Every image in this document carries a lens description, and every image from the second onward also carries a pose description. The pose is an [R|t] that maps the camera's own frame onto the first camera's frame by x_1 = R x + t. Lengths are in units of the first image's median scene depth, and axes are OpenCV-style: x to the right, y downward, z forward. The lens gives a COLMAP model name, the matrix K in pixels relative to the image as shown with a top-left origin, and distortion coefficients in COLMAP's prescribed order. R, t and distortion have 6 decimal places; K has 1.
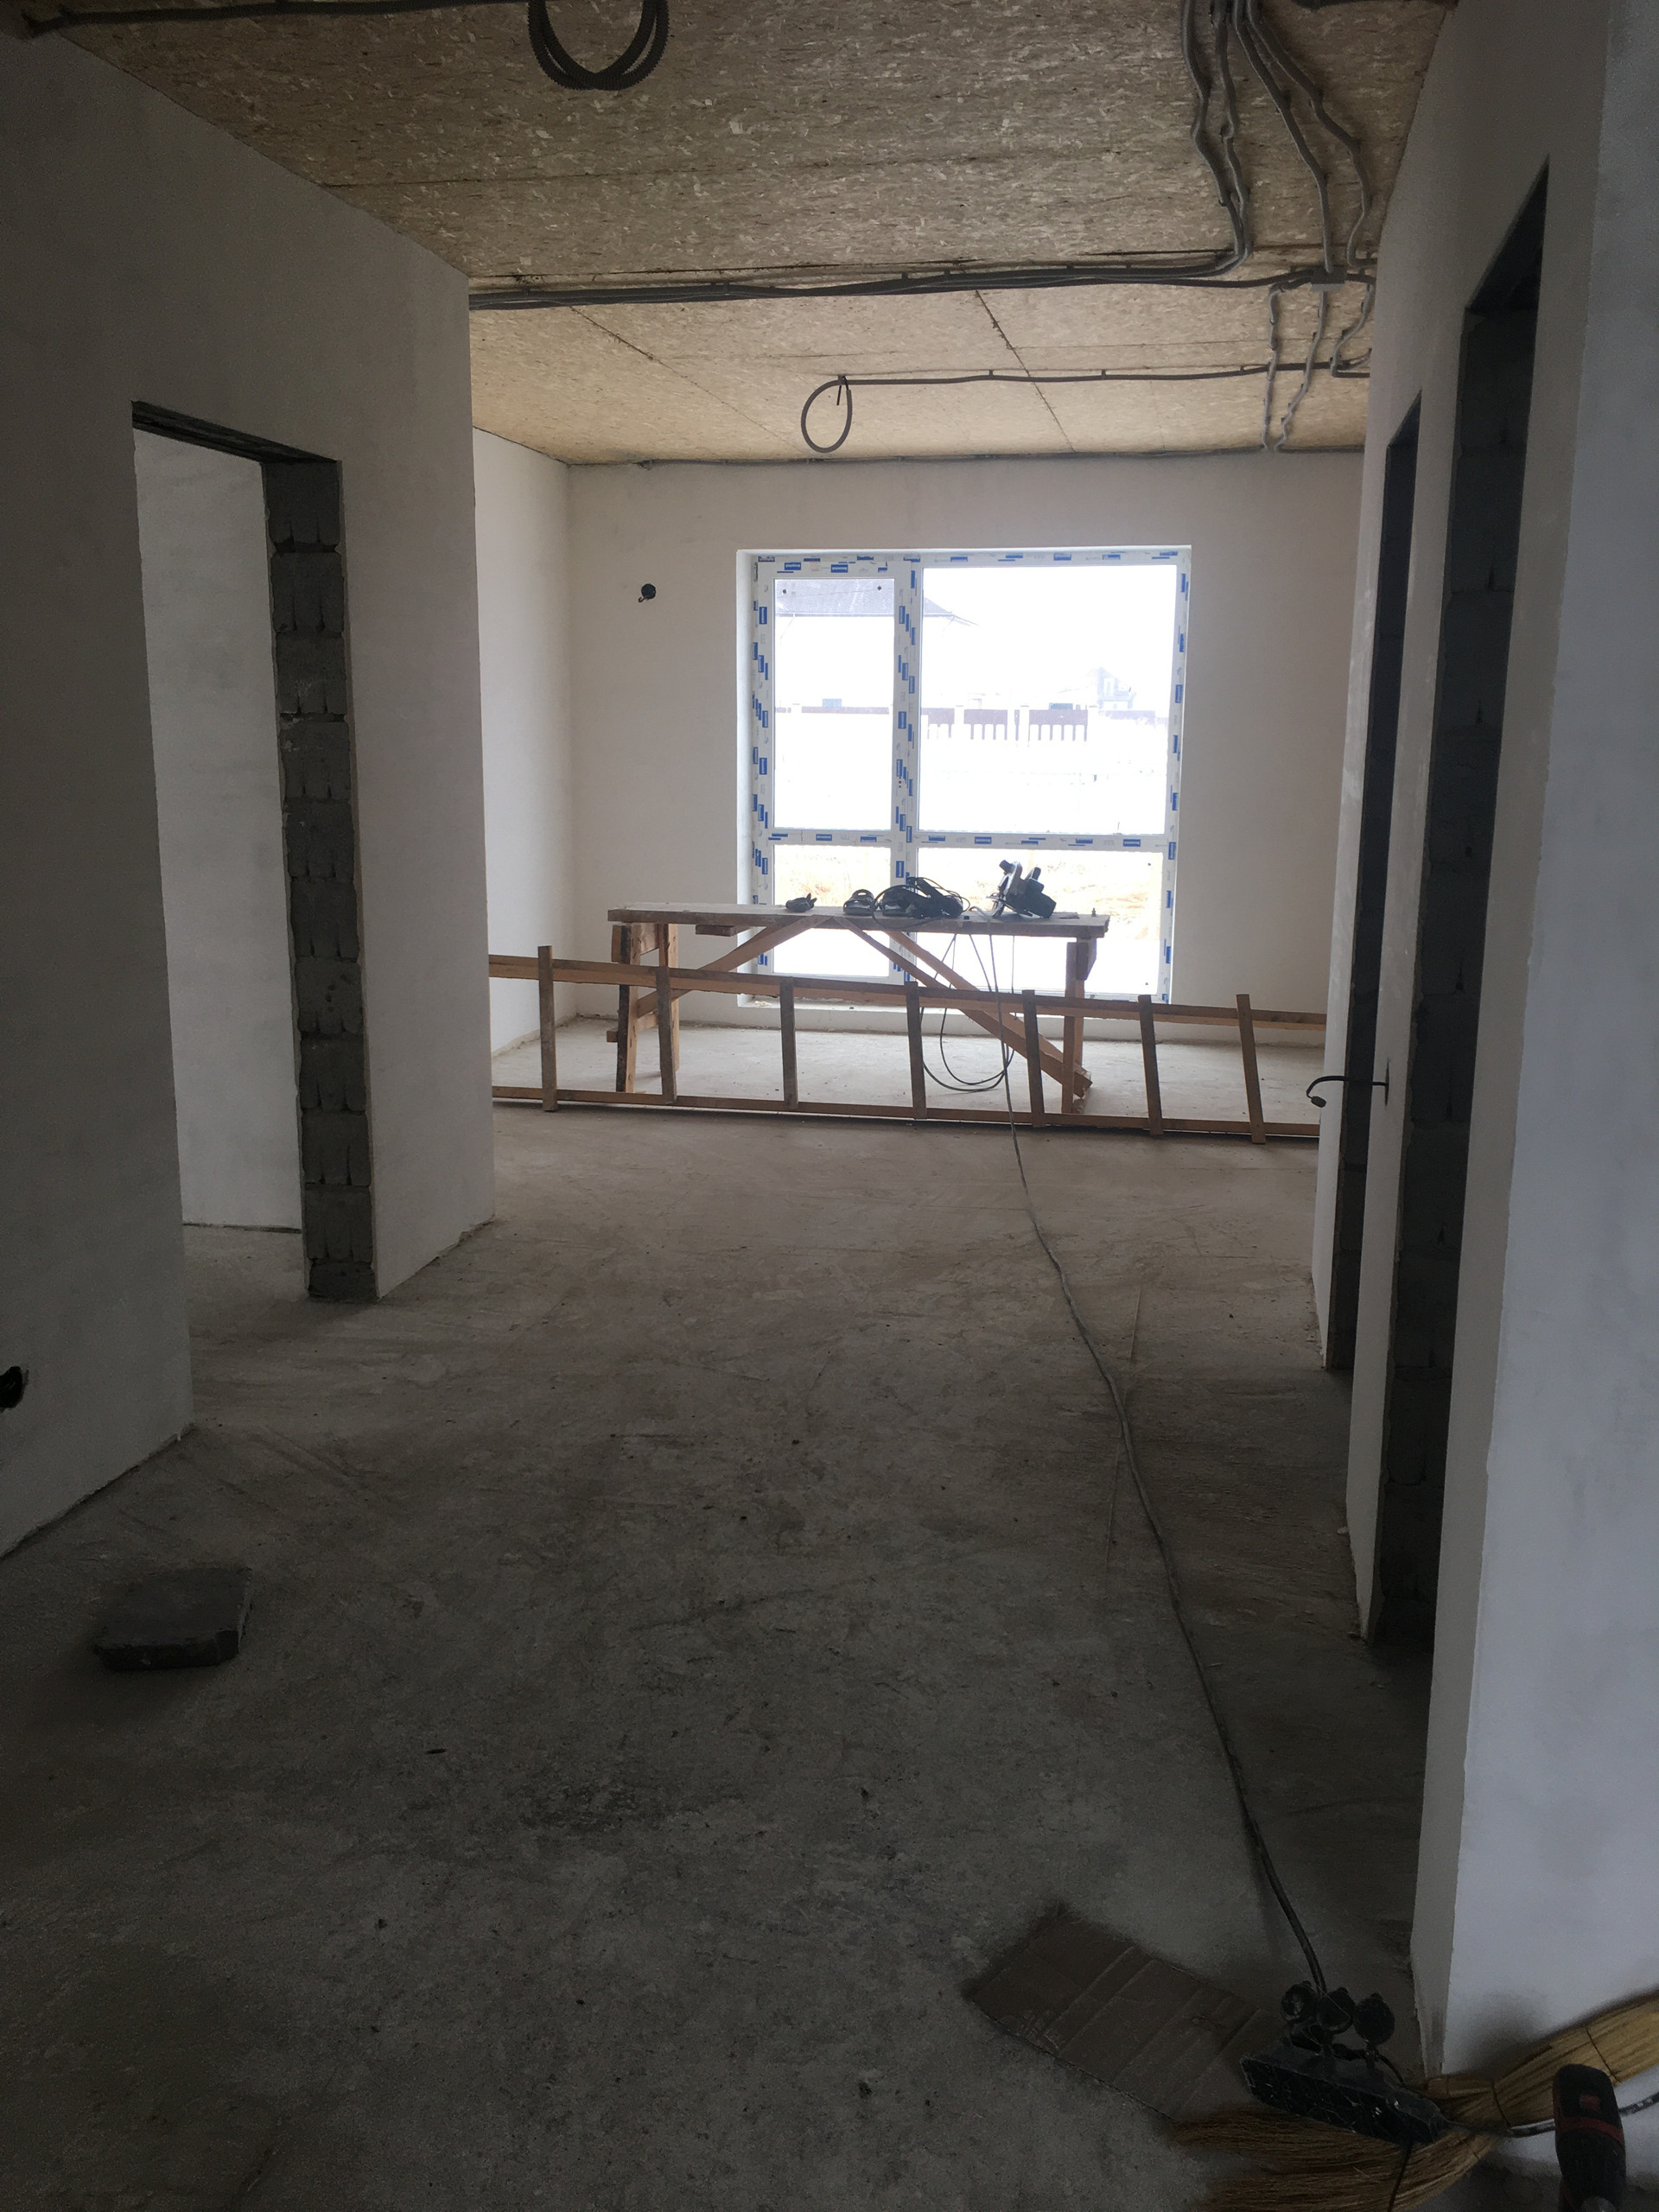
lens RADIAL K [[1889.8, 0, 817.7], [0, 1889.8, 1100.9], [0, 0, 1]] dist [0.083554, -0.112510]
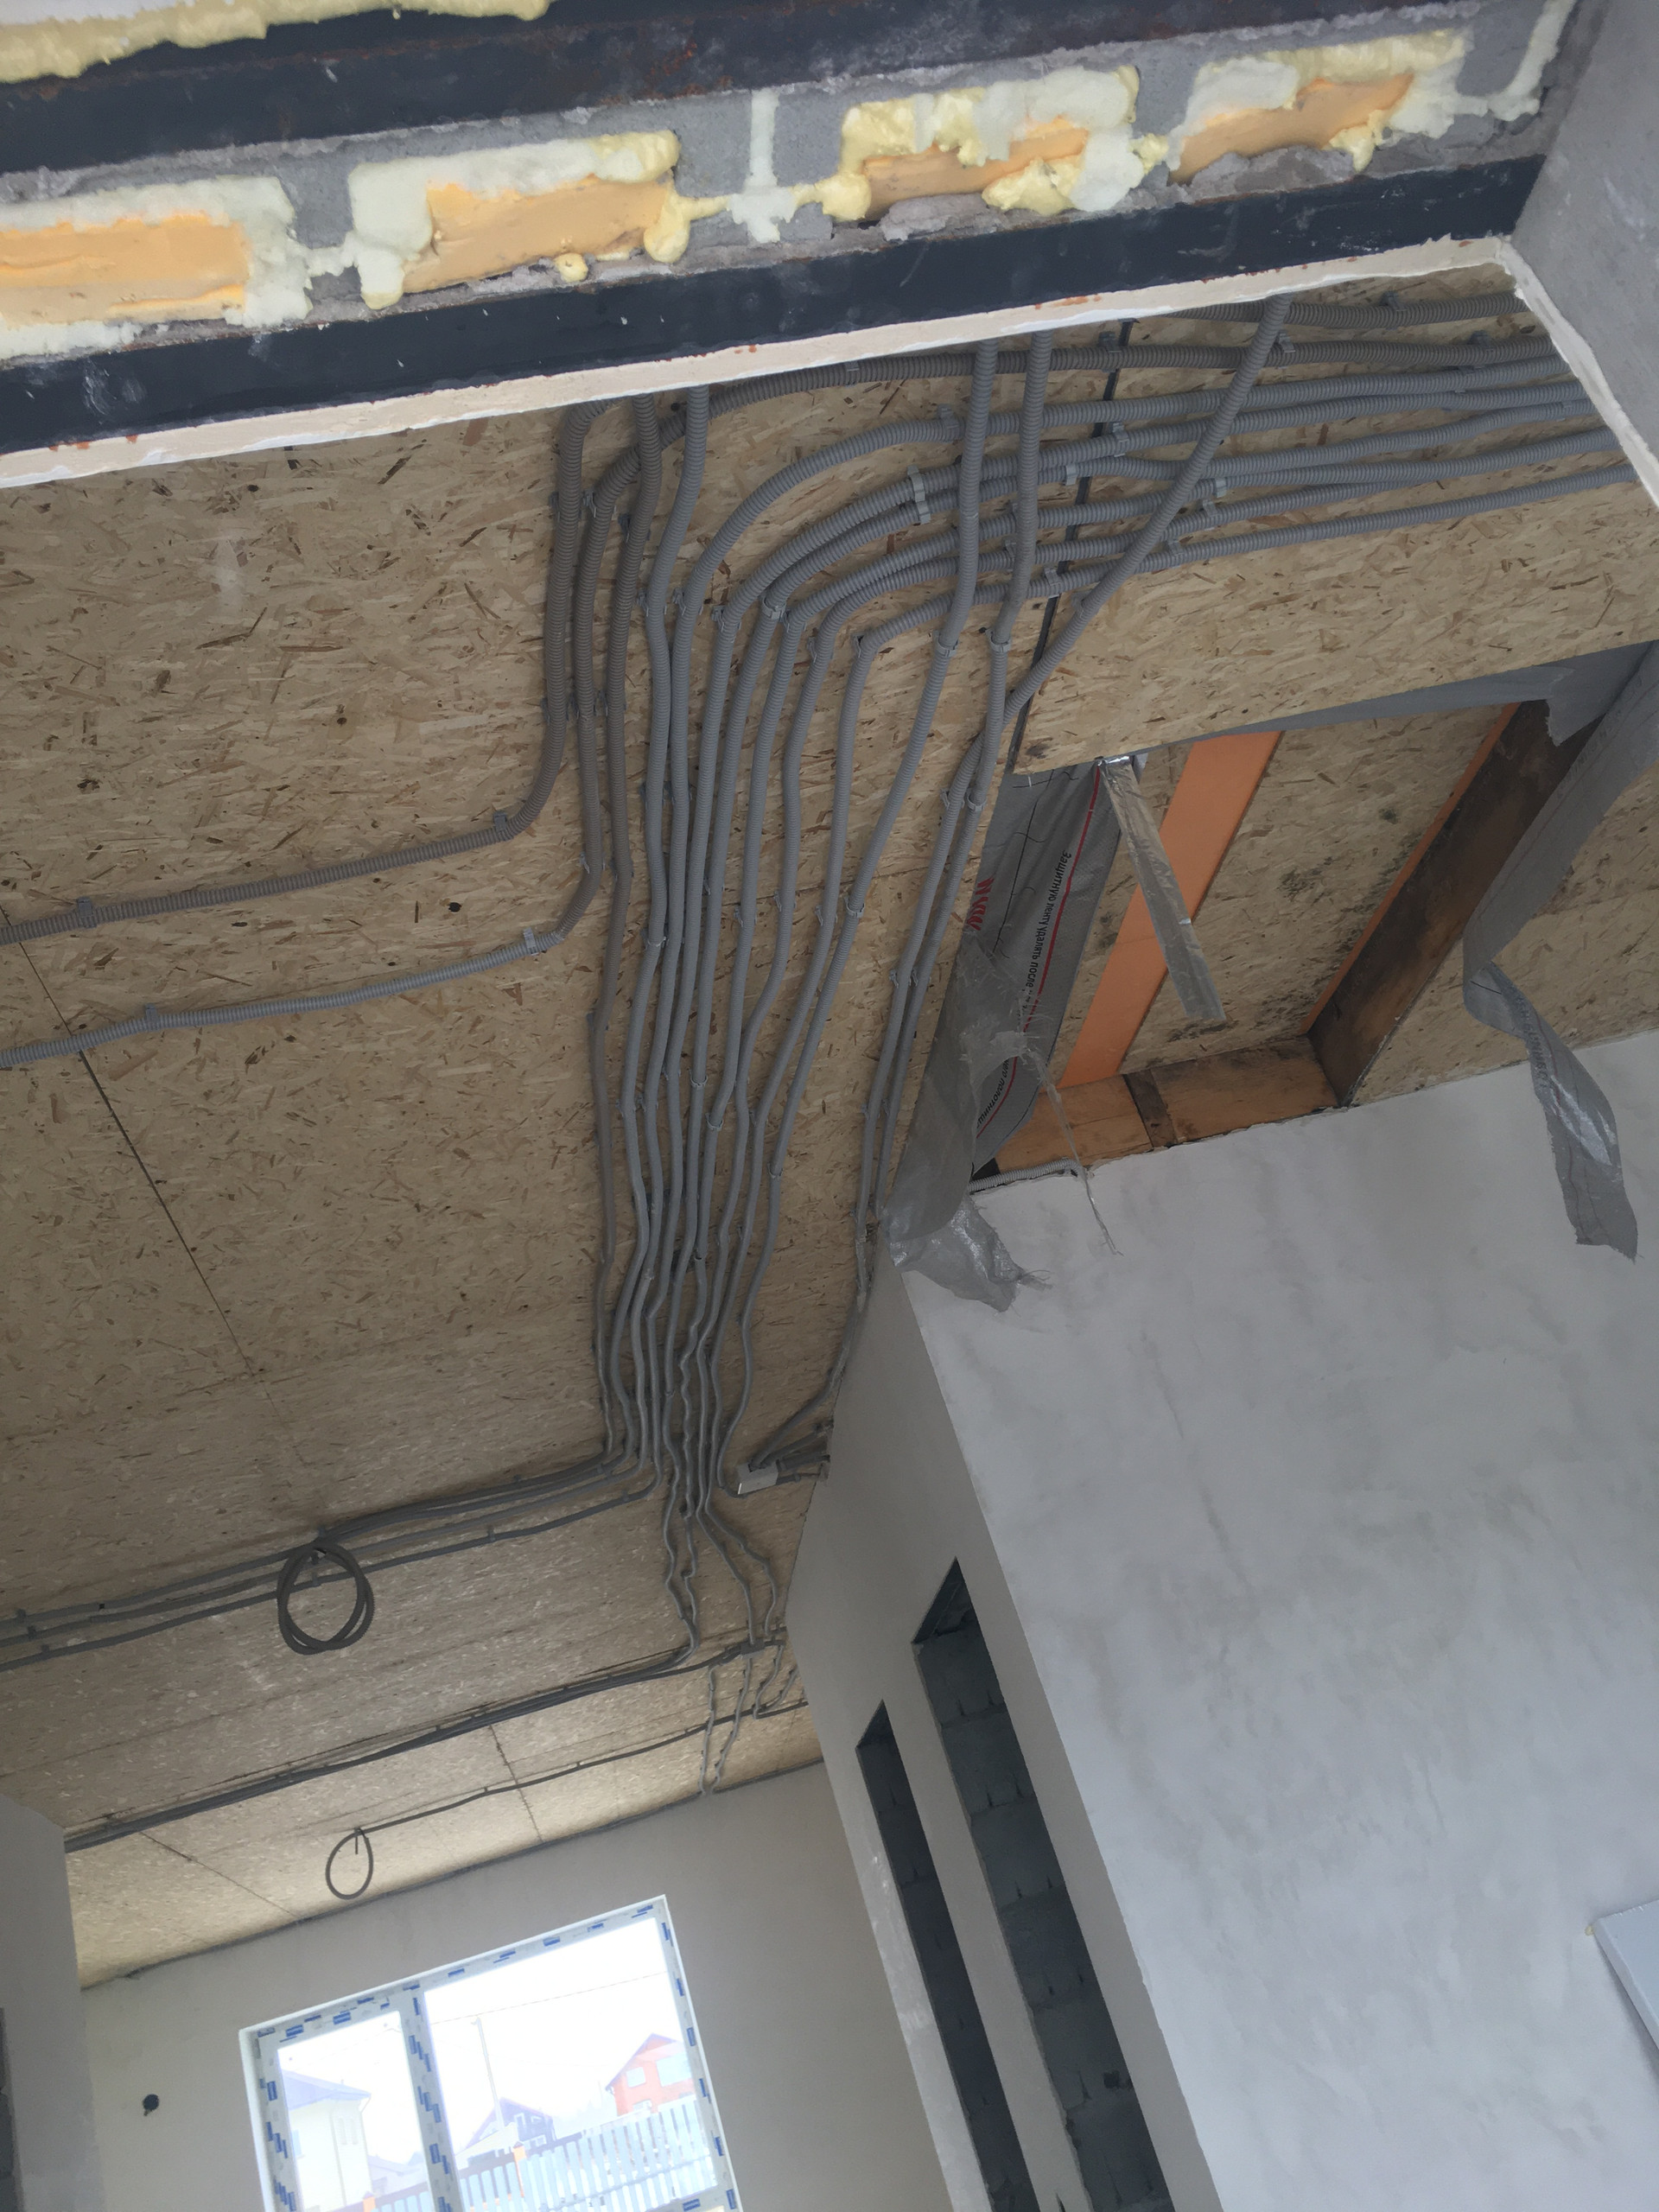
lens RADIAL K [[1889.8, 0, 817.7], [0, 1889.8, 1100.9], [0, 0, 1]] dist [0.083554, -0.112510]
pose [[0.915651, -0.129684, 0.380481, -0.154239], [0.345508, 0.737672, -0.580056, 0.082300], [-0.205446, 0.662588, 0.720257, -0.237960]]
